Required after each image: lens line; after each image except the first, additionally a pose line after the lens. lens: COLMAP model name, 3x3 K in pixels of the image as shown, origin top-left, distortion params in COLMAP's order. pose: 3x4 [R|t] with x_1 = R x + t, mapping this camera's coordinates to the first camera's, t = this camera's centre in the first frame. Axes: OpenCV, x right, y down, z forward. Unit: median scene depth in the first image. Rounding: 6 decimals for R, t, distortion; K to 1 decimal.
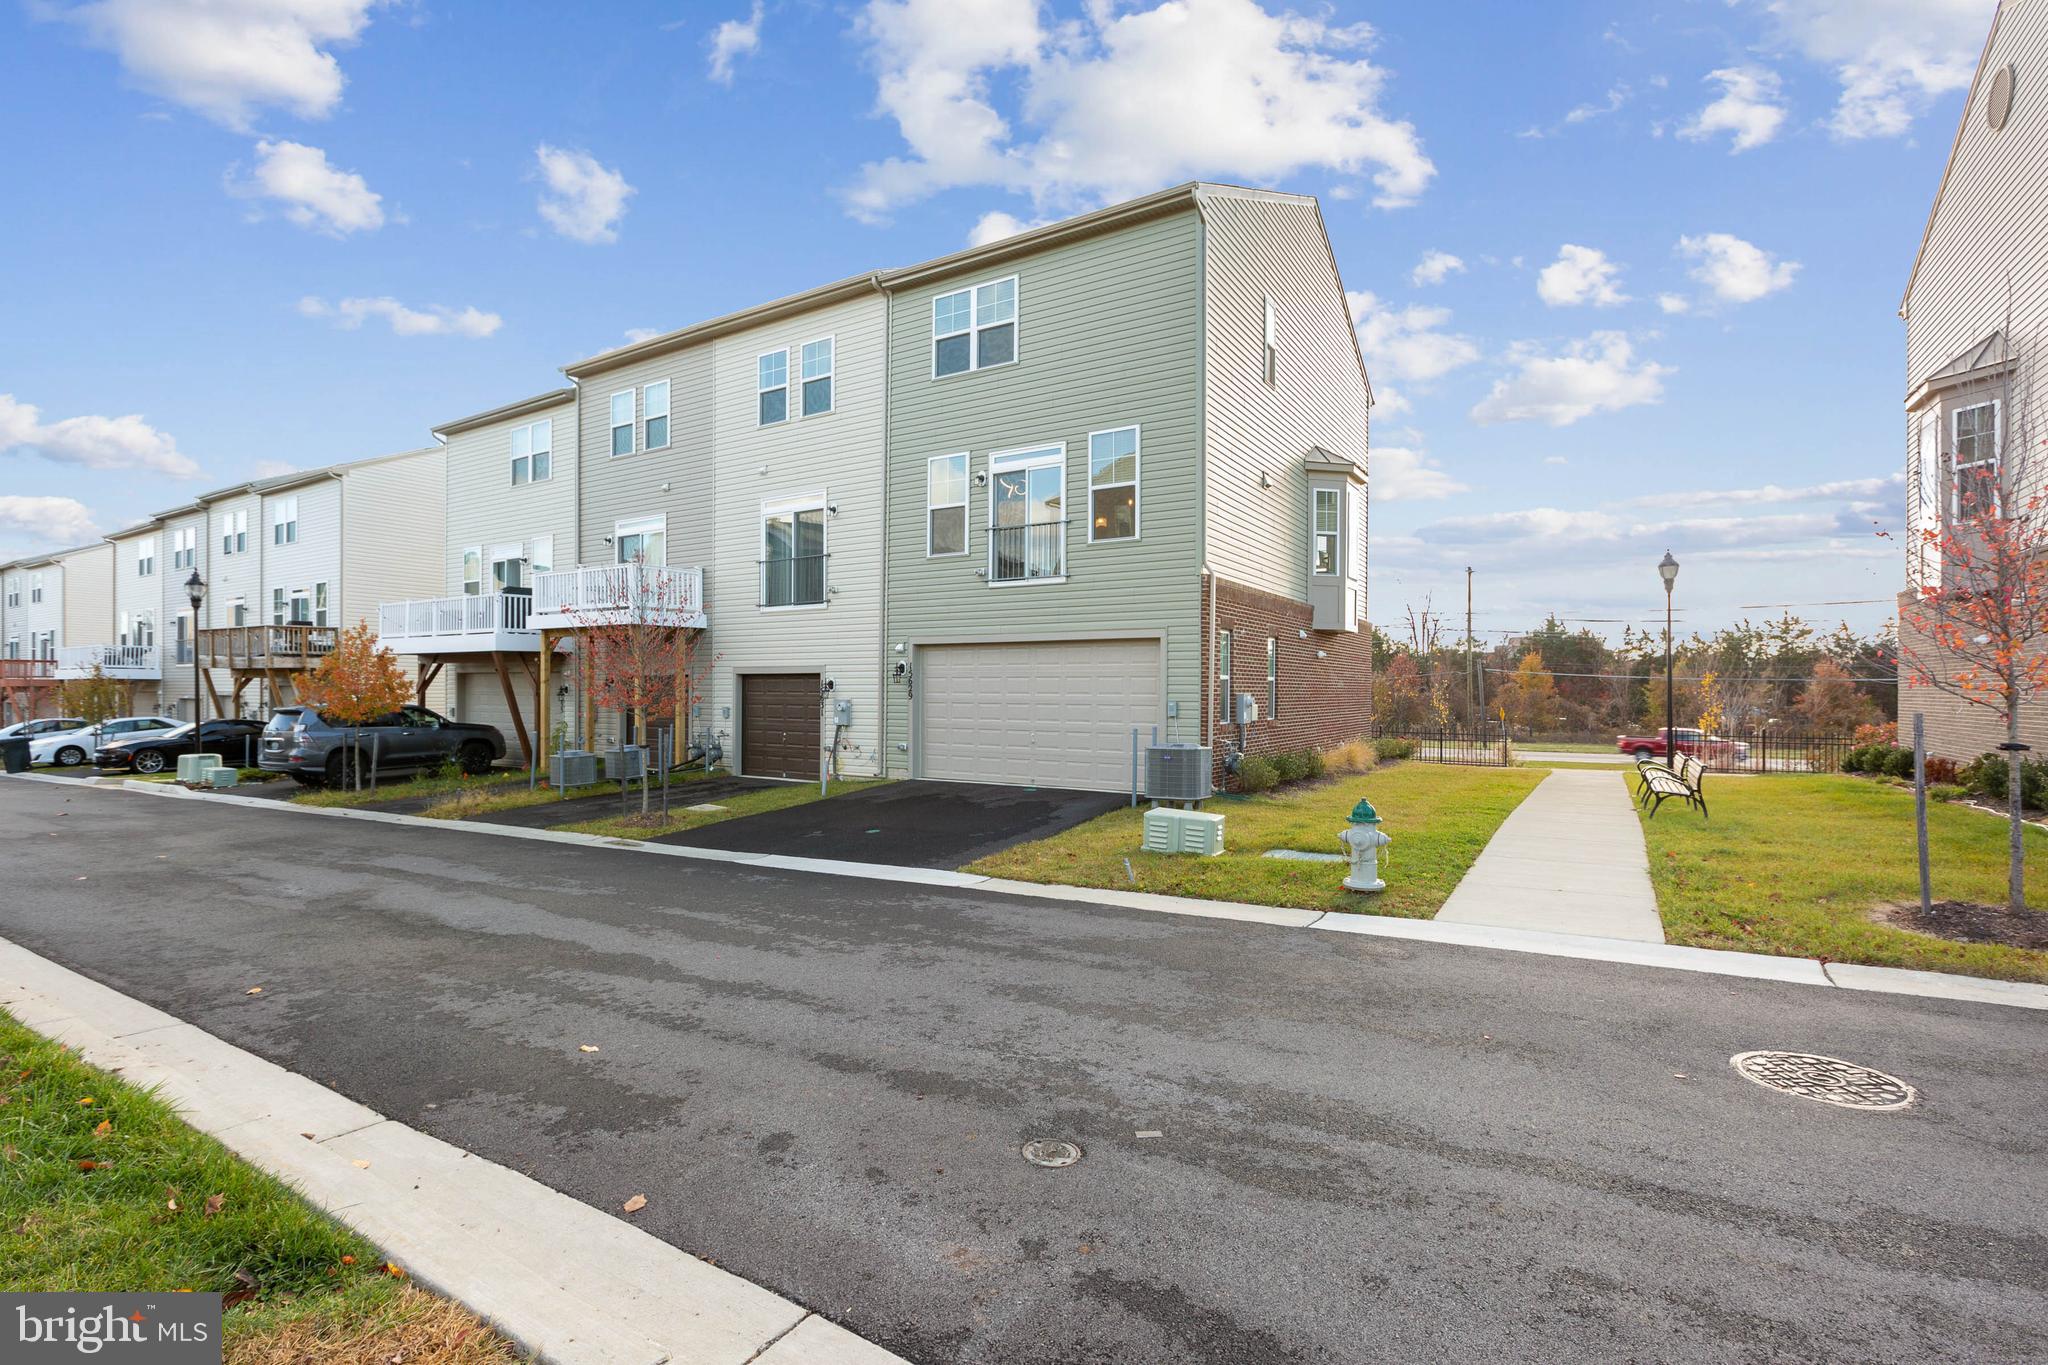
lens RADIAL K [[905.5, 0, 1031.0], [0, 905.5, 704.4], [0, 0, 1]] dist [0.001352, -0.005731]
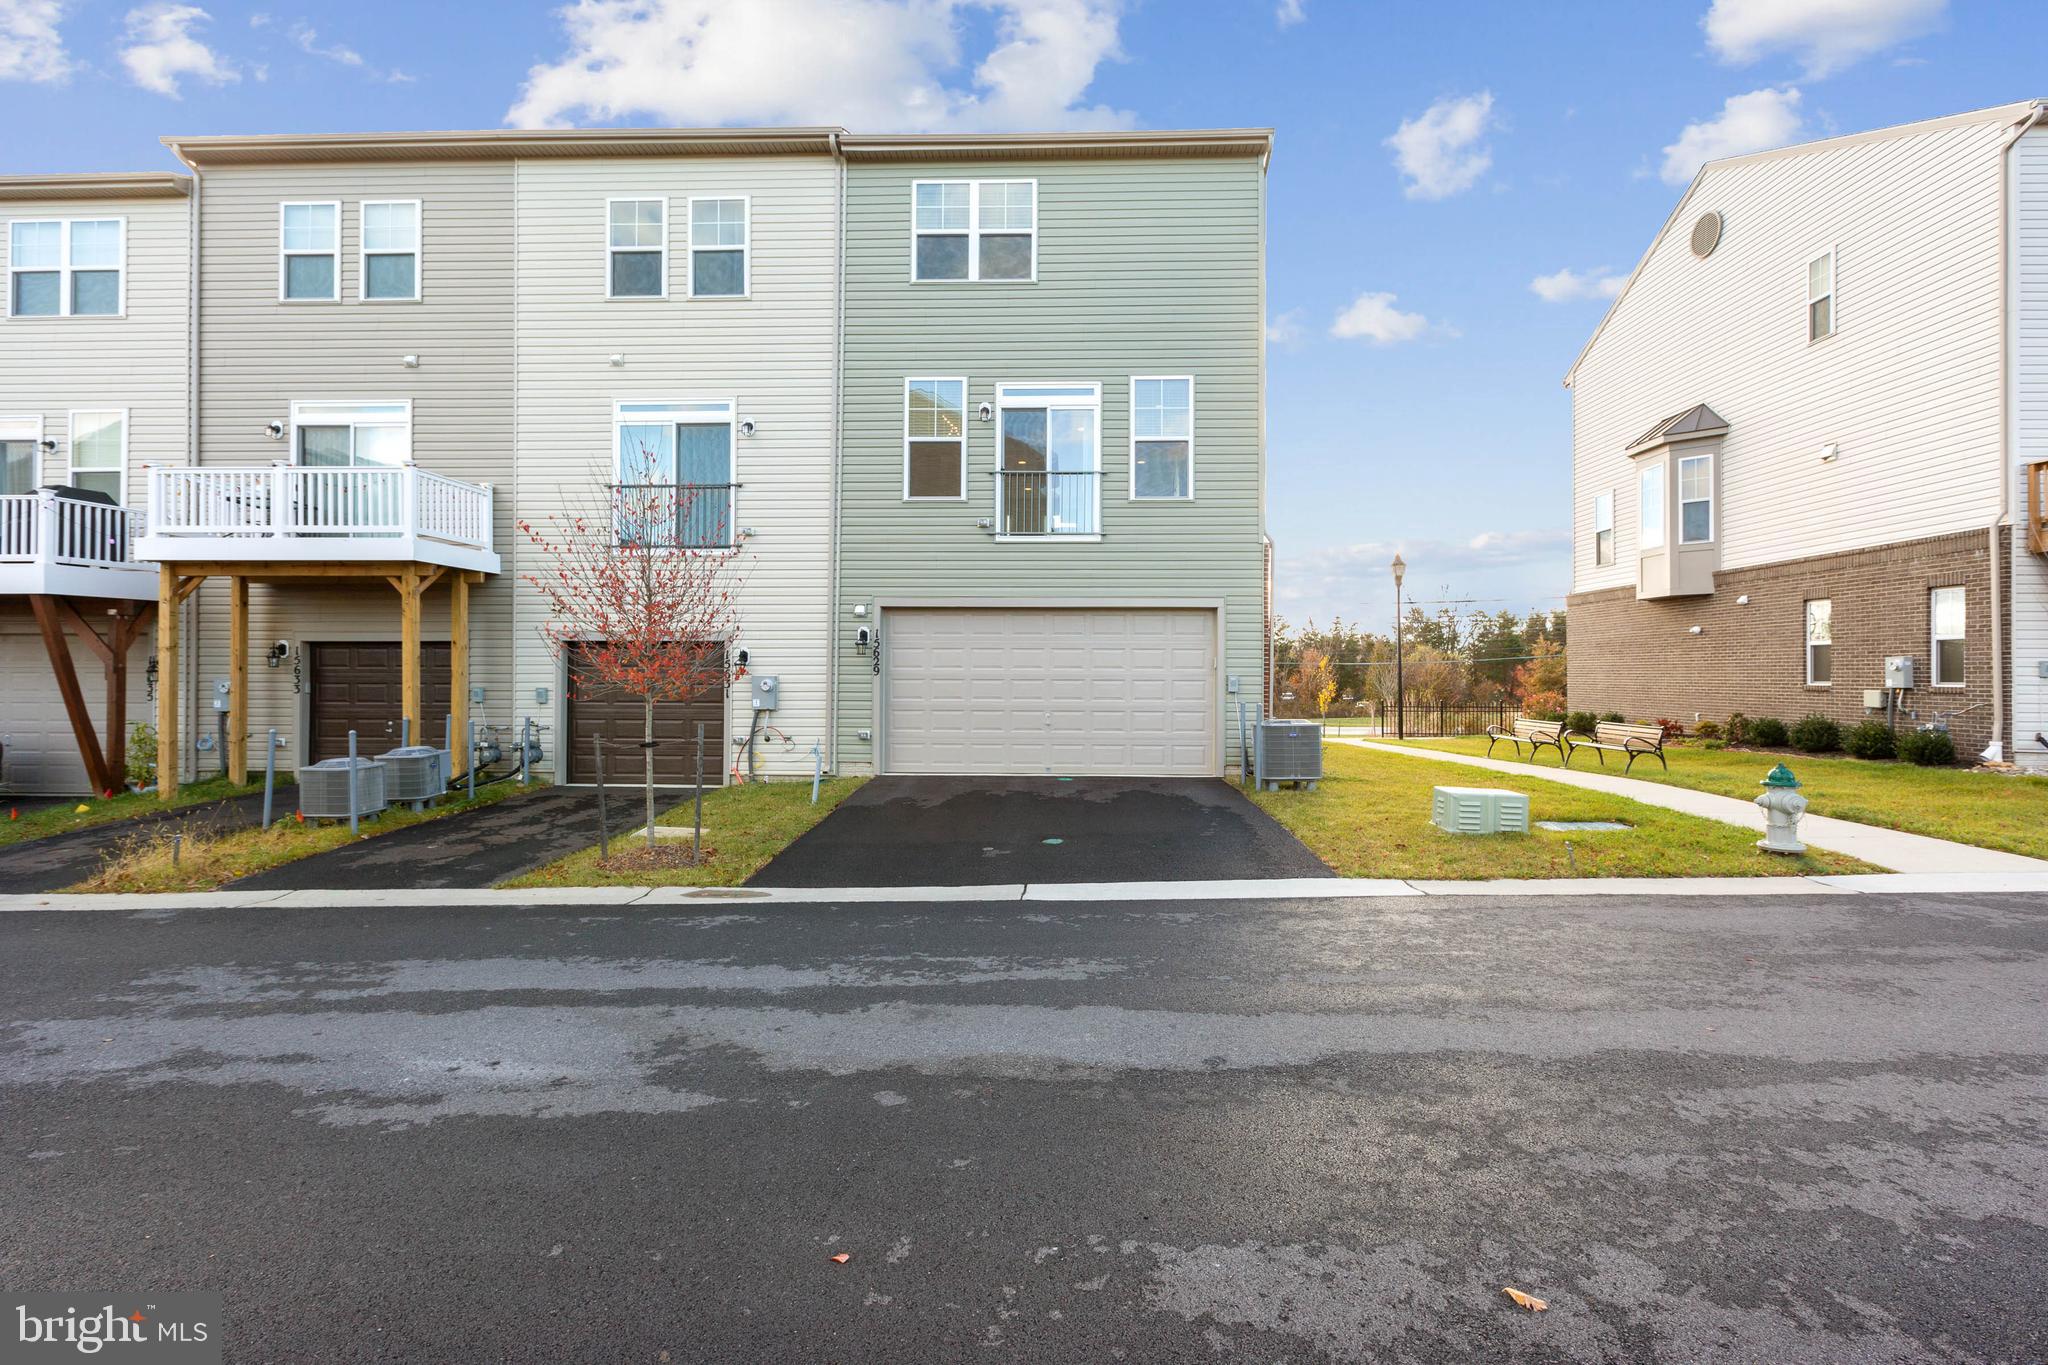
lens RADIAL K [[918.1, 0, 1027.7], [0, 918.1, 680.4], [0, 0, 1]] dist [0.002003, -0.001089]
pose [[0.874344, -0.002943, 0.485299, -0.409254], [0.006170, 0.999968, -0.005052, 0.003799], [-0.485268, 0.007411, 0.874334, 0.226817]]
